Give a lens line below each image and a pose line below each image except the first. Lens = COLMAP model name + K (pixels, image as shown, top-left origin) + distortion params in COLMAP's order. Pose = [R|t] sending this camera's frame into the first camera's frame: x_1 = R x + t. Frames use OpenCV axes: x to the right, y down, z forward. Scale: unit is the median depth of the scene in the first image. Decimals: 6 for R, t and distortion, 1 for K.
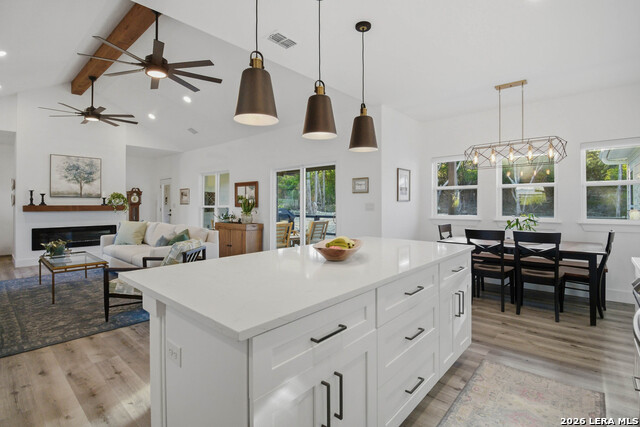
lens RADIAL K [[306.6, 0, 316.8], [0, 306.6, 204.6], [0, 0, 1]] dist [0.001724, -0.009727]
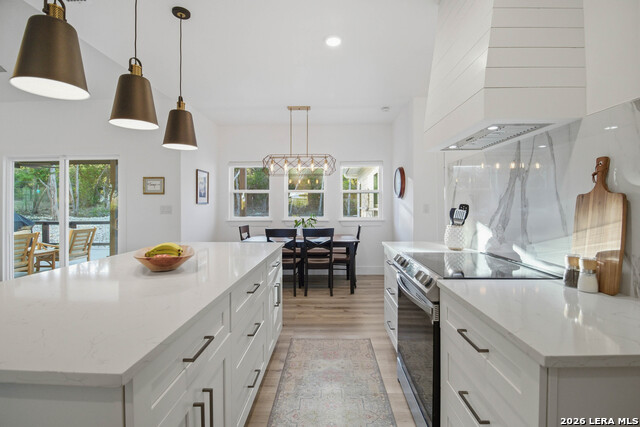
lens RADIAL K [[306.6, 0, 318.7], [0, 306.6, 206.5], [0, 0, 1]] dist [0.001724, -0.009727]
pose [[0.761292, -0.000967, 0.648408, -0.057606], [0.002800, 0.999994, -0.001796, 0.000720], [-0.648403, 0.003183, 0.761291, 0.016736]]
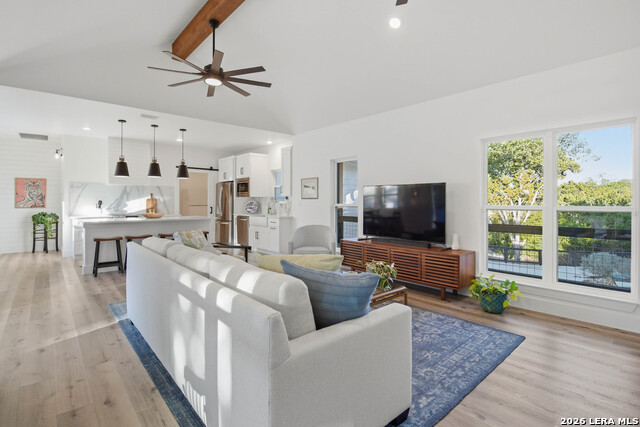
lens RADIAL K [[306.6, 0, 321.9], [0, 306.6, 201.6], [0, 0, 1]] dist [0.001724, -0.009727]
pose [[-0.995098, 0.001788, 0.098876, -0.659549], [0.002265, 0.999986, 0.004713, -0.002286], [-0.098867, 0.004914, -0.995089, 1.337279]]
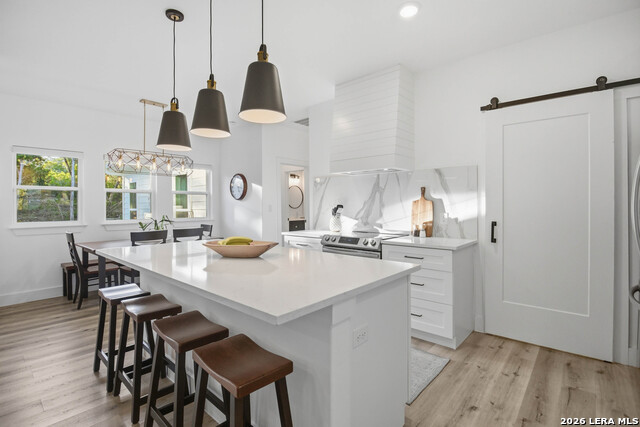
lens RADIAL K [[306.6, 0, 326.1], [0, 306.6, 211.8], [0, 0, 1]] dist [0.001724, -0.009727]
pose [[-0.026929, -0.016897, 0.999495, -0.342190], [0.008974, 0.999813, 0.017144, 0.000692], [-0.999597, 0.009431, -0.026772, 0.249472]]
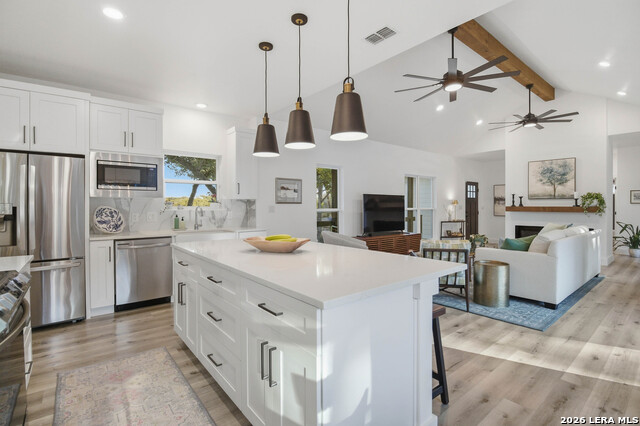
lens RADIAL K [[306.6, 0, 324.8], [0, 306.6, 206.9], [0, 0, 1]] dist [0.001724, -0.009727]
pose [[-0.139943, 0.003693, -0.990153, 0.419676], [0.000222, 0.999993, 0.003698, -0.000349], [0.990160, 0.000297, -0.139943, 0.451202]]
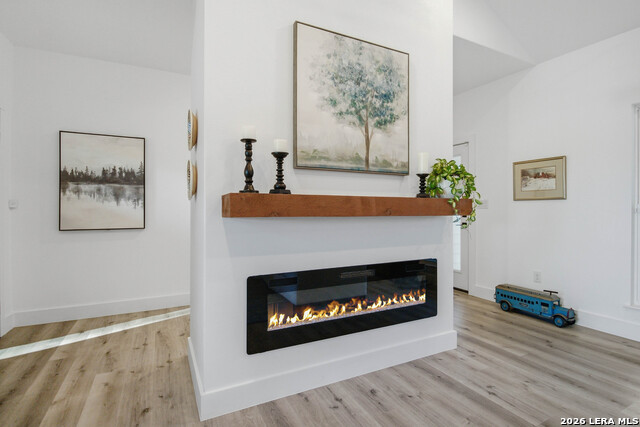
lens RADIAL K [[316.2, 0, 319.4], [0, 316.2, 207.4], [0, 0, 1]] dist [-0.004105, -0.000242]
pose [[0.933529, 0.003273, -0.358488, -0.832071], [-0.004667, 0.999985, -0.003023, 0.015723], [0.358472, 0.004495, 0.933530, 0.813564]]
